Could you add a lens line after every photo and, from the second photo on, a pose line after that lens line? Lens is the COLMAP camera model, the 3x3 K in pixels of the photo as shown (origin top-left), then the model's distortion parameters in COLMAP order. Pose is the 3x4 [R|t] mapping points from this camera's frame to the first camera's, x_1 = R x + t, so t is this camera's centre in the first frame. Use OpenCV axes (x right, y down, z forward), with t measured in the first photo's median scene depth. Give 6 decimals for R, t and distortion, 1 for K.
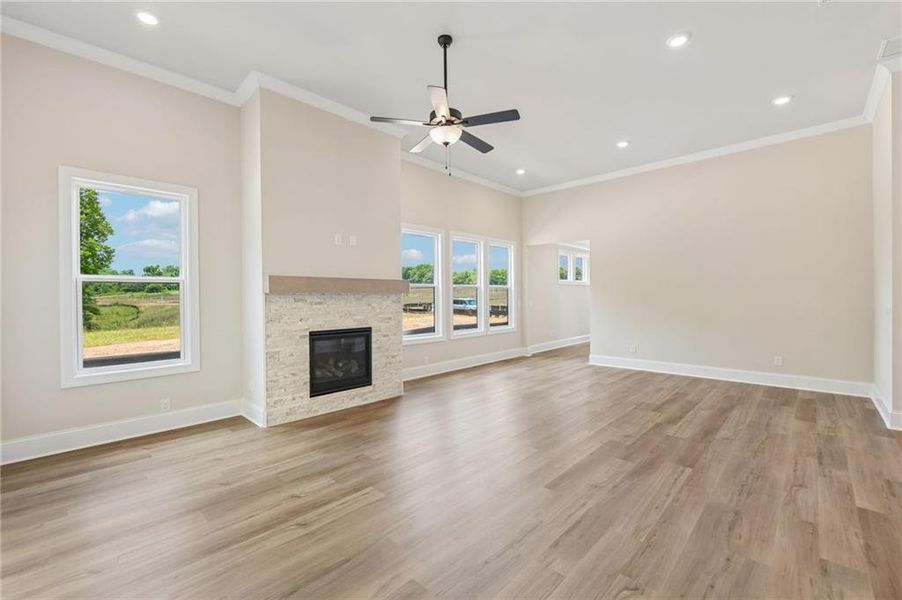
lens RADIAL K [[382.2, 0, 445.4], [0, 382.2, 299.0], [0, 0, 1]] dist [0.004812, 0.000022]
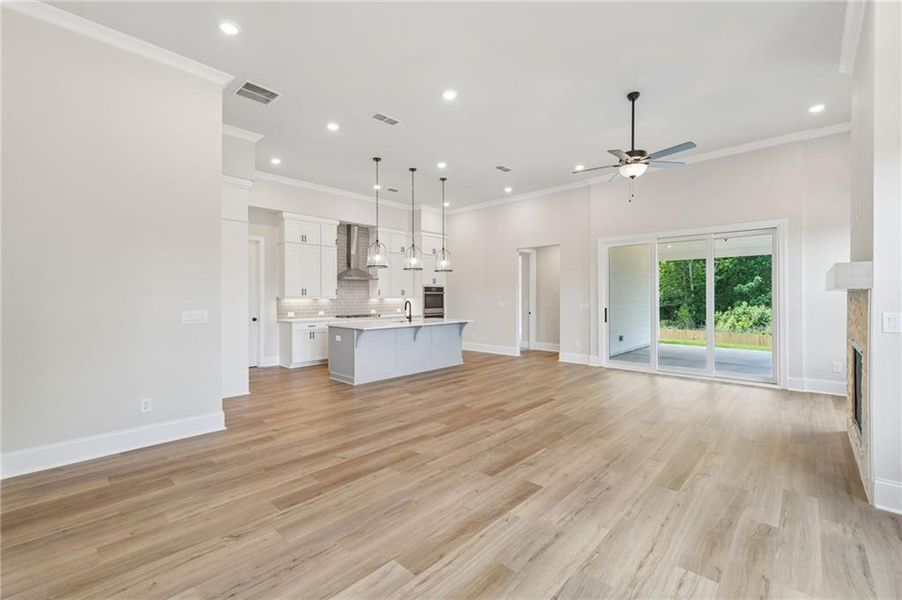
lens RADIAL K [[382.2, 0, 445.1], [0, 382.2, 299.5], [0, 0, 1]] dist [0.004812, 0.000022]
pose [[-0.999940, 0.008755, -0.006522, 0.450218], [0.008651, 0.999836, 0.015914, -0.014413], [0.006660, 0.015857, -0.999852, 1.590326]]
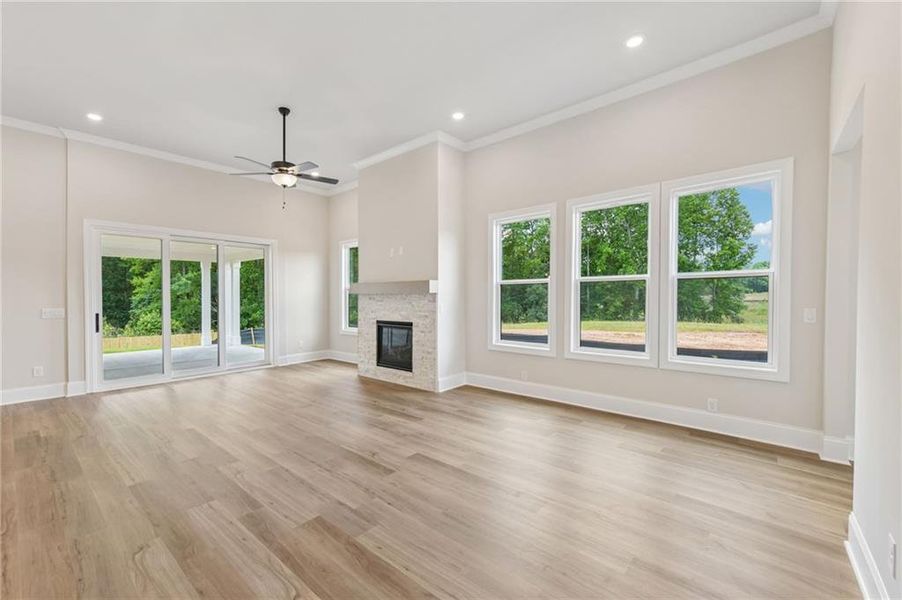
lens RADIAL K [[382.2, 0, 442.7], [0, 382.2, 298.3], [0, 0, 1]] dist [0.004812, 0.000022]
pose [[0.045867, 0.010818, -0.998889, 0.980853], [-0.003820, 0.999936, 0.010654, -0.012339], [0.998940, 0.003327, 0.045905, 1.052769]]
